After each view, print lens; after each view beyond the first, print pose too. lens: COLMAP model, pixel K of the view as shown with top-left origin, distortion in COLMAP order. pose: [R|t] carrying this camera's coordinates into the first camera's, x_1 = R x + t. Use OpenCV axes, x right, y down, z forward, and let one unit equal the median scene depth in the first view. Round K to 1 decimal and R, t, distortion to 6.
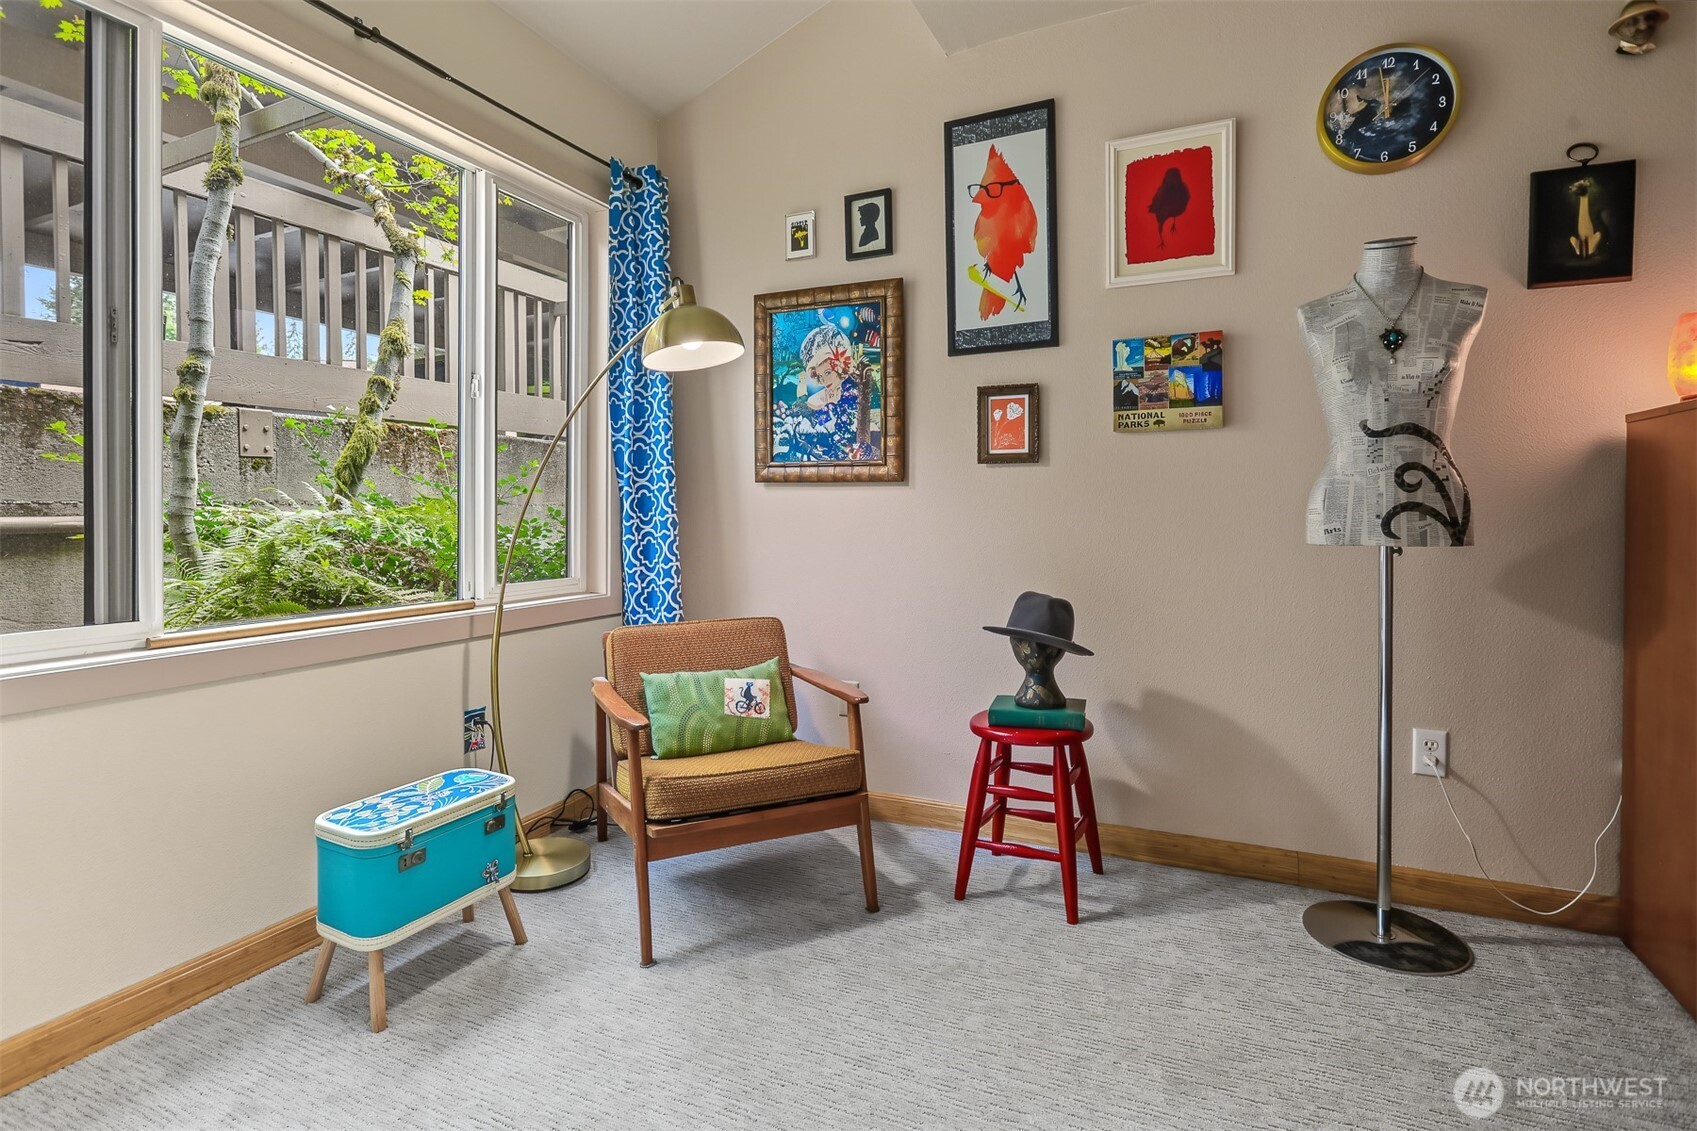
lens RADIAL K [[854.0, 0, 845.7], [0, 854.0, 515.1], [0, 0, 1]] dist [0.000300, -0.000150]
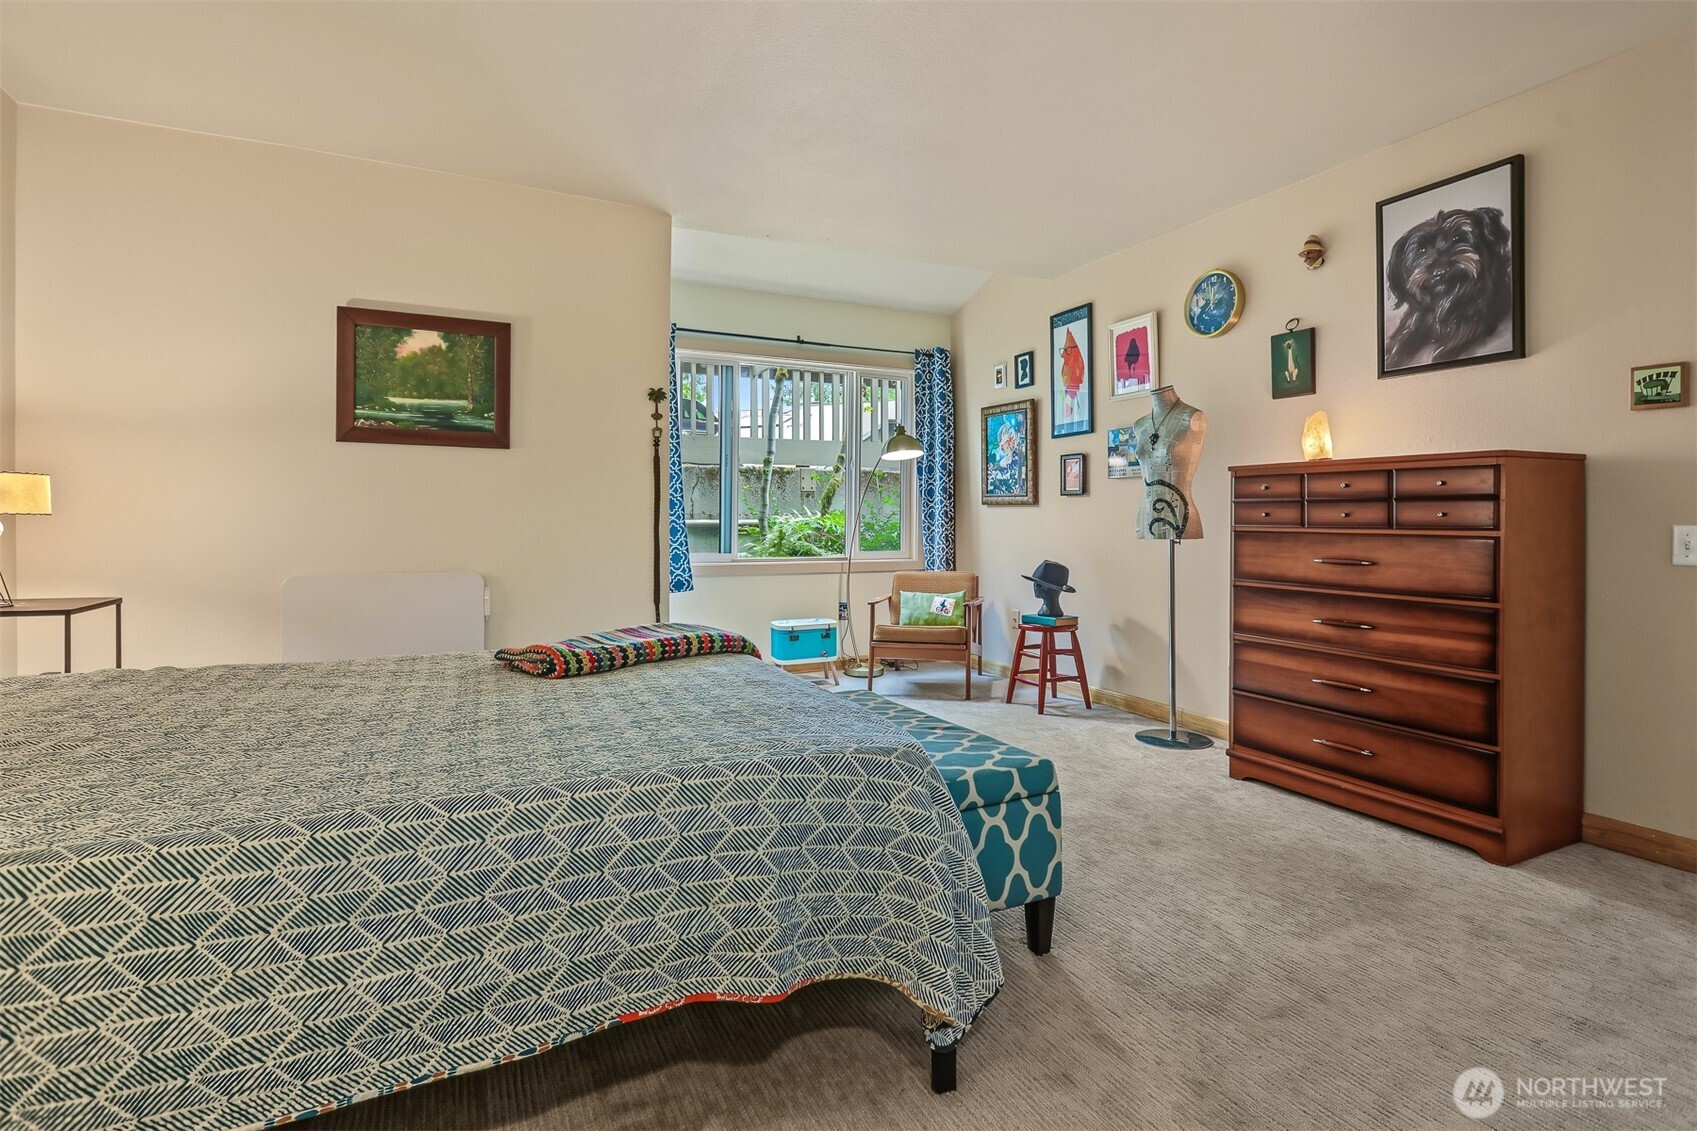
lens RADIAL K [[854.0, 0, 845.7], [0, 854.0, 515.1], [0, 0, 1]] dist [0.000300, -0.000150]
pose [[0.768572, 0.006584, -0.639729, 0.998790], [-0.013492, 0.999891, -0.005919, 0.000541], [0.639621, 0.013180, 0.768578, -0.757867]]
